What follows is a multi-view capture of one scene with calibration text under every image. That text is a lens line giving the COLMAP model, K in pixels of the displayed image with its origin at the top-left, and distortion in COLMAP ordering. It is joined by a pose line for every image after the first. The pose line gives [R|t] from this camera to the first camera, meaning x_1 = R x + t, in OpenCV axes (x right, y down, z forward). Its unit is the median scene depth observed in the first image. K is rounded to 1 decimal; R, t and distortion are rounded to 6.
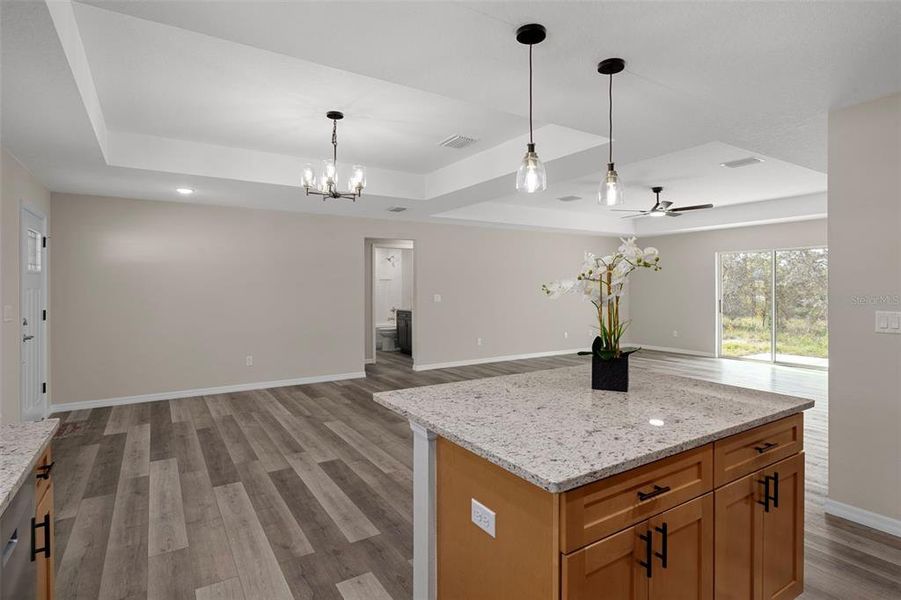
lens RADIAL K [[453.1, 0, 444.3], [0, 453.1, 294.1], [0, 0, 1]] dist [0.002788, 0.000069]
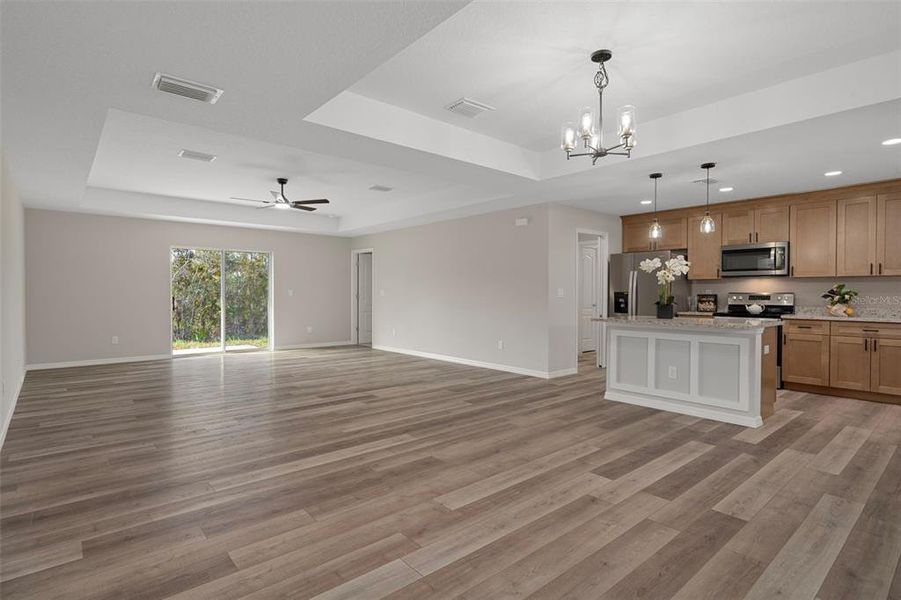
lens RADIAL K [[468.6, 0, 448.5], [0, 468.6, 299.7], [0, 0, 1]] dist [0.005191, 0.001213]
pose [[-0.155312, -0.013529, 0.987773, -1.010802], [0.011670, 0.999811, 0.015529, 0.033526], [-0.987796, 0.013939, -0.155125, 1.355268]]
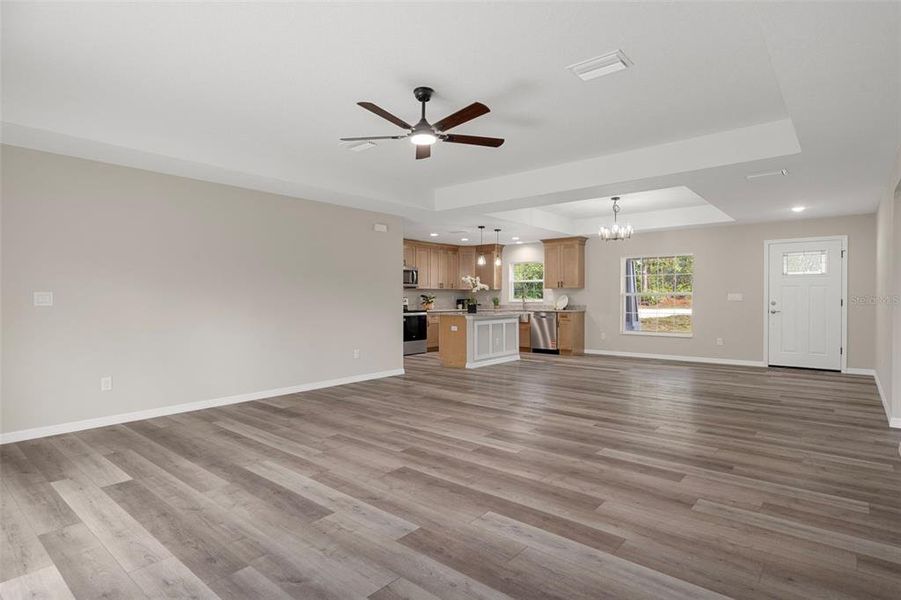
lens RADIAL K [[460.6, 0, 450.5], [0, 460.6, 300.0], [0, 0, 1]] dist [-0.000744, -0.000105]
pose [[-0.950228, 0.006224, -0.311493, 1.036900], [0.000696, 0.999840, 0.017854, 0.014746], [0.311555, 0.016749, -0.950081, 2.592742]]
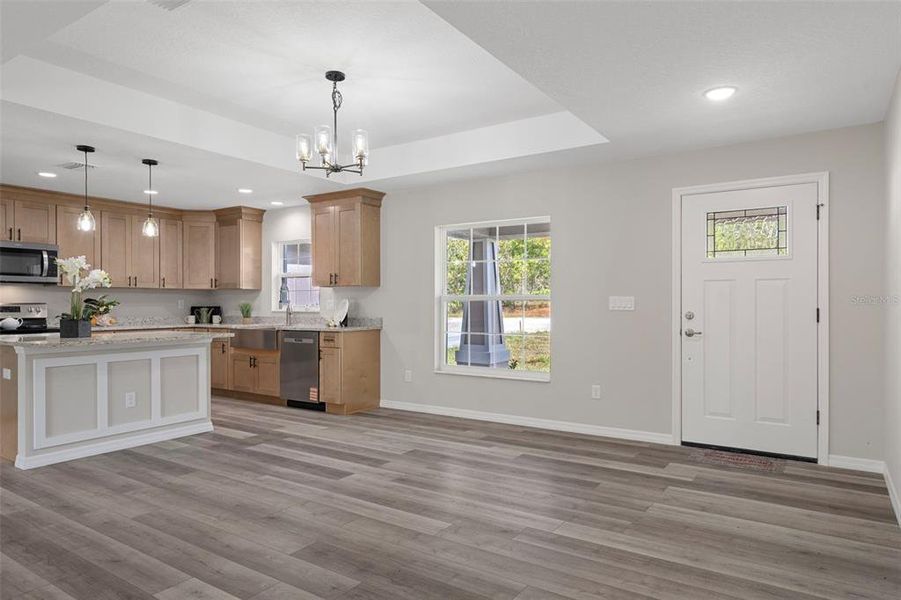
lens RADIAL K [[553.1, 0, 445.9], [0, 553.1, 299.6], [0, 0, 1]] dist [-0.001256, -0.000441]
pose [[-0.911847, 0.000586, -0.410529, 0.001471], [-0.001900, 0.999982, 0.005647, 0.025705], [0.410525, 0.005929, -0.911830, 1.967590]]
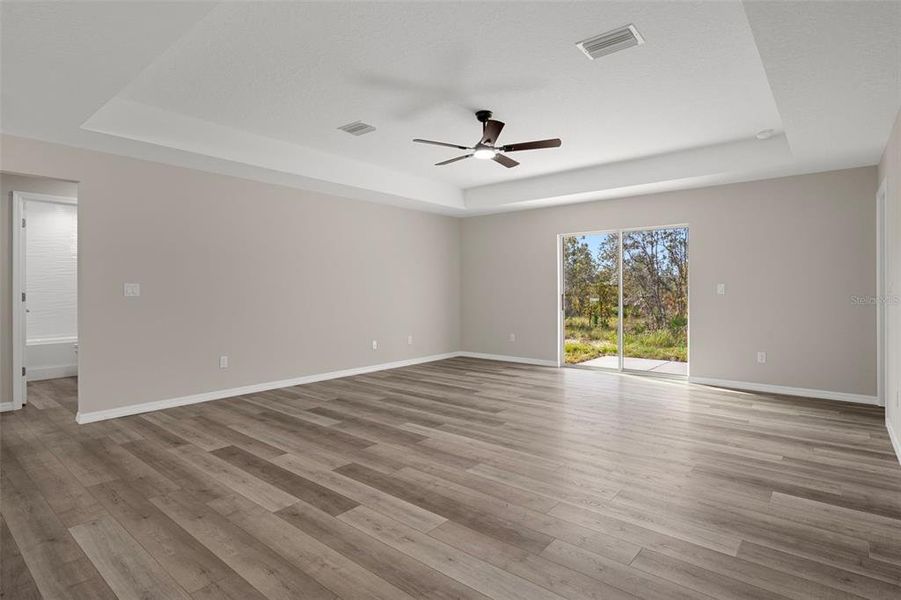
lens RADIAL K [[460.6, 0, 450.5], [0, 460.6, 300.0], [0, 0, 1]] dist [-0.000744, -0.000105]
pose [[0.946737, -0.004667, 0.321975, 0.367389], [0.002985, 0.999979, 0.005718, 0.041093], [-0.321995, -0.004452, 0.946731, 0.680078]]
